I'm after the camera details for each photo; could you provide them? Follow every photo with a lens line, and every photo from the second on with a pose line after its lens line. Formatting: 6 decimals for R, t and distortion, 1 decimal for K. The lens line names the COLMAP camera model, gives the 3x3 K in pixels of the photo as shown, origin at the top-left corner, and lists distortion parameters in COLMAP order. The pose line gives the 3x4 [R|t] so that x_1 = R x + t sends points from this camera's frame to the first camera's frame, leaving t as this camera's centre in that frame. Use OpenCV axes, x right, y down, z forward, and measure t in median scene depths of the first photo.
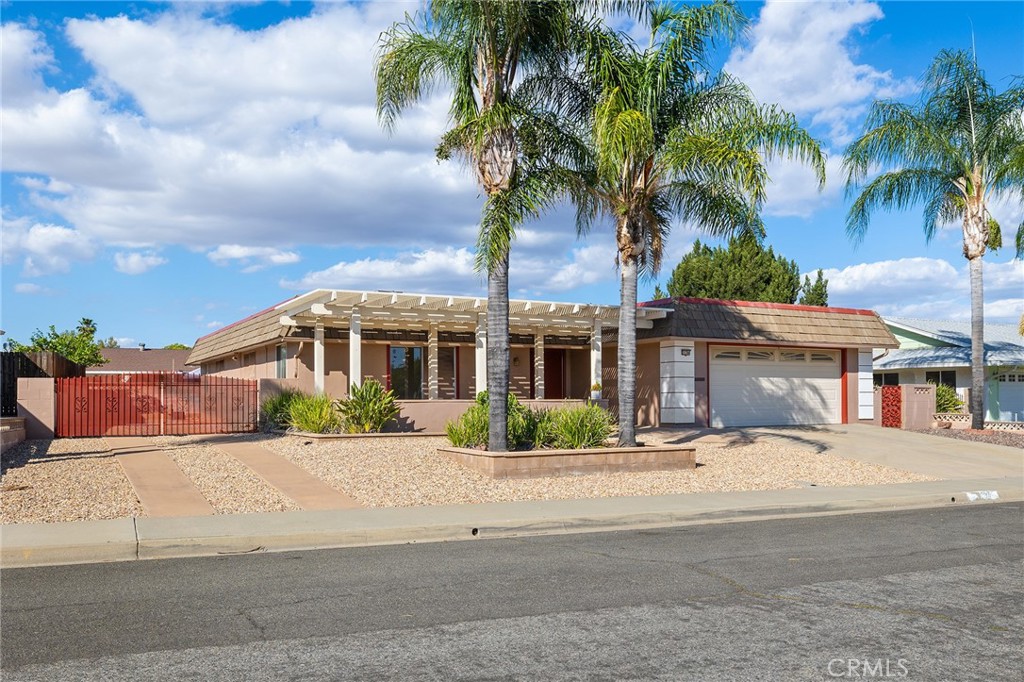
lens RADIAL K [[443.2, 0, 512.0], [0, 443.2, 326.6], [0, 0, 1]] dist [-0.001481, 0.000245]
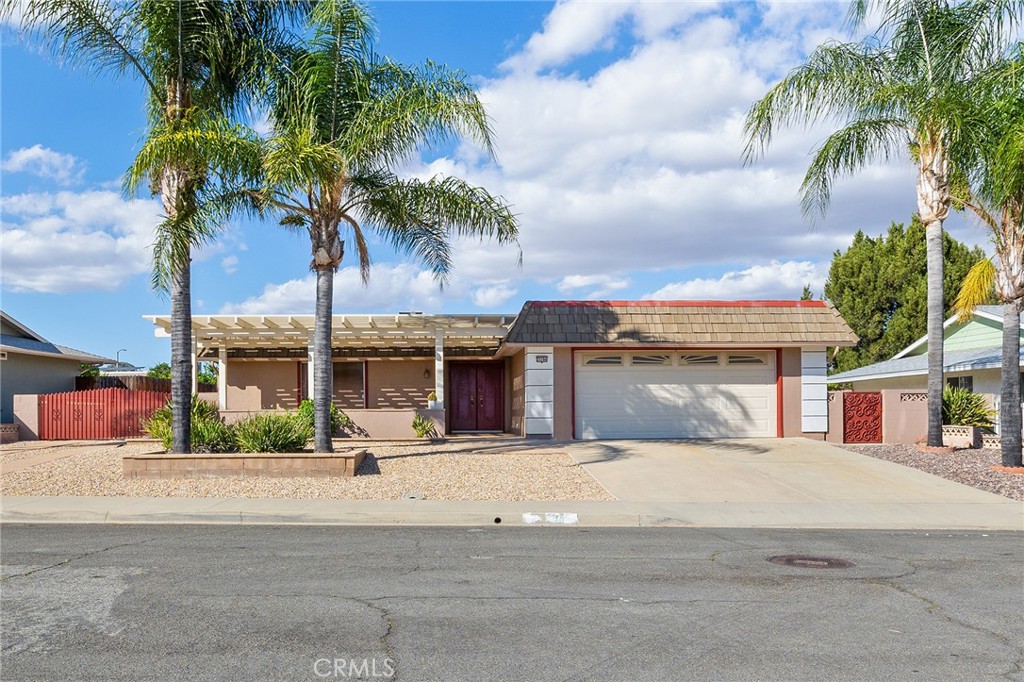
lens RADIAL K [[433.6, 0, 513.4], [0, 433.6, 346.0], [0, 0, 1]] dist [0.001417, 0.000073]
pose [[0.967344, -0.041267, -0.250086, 0.539680], [0.043632, 0.999040, 0.003916, 0.022843], [0.249684, -0.014700, 0.968216, 0.086622]]
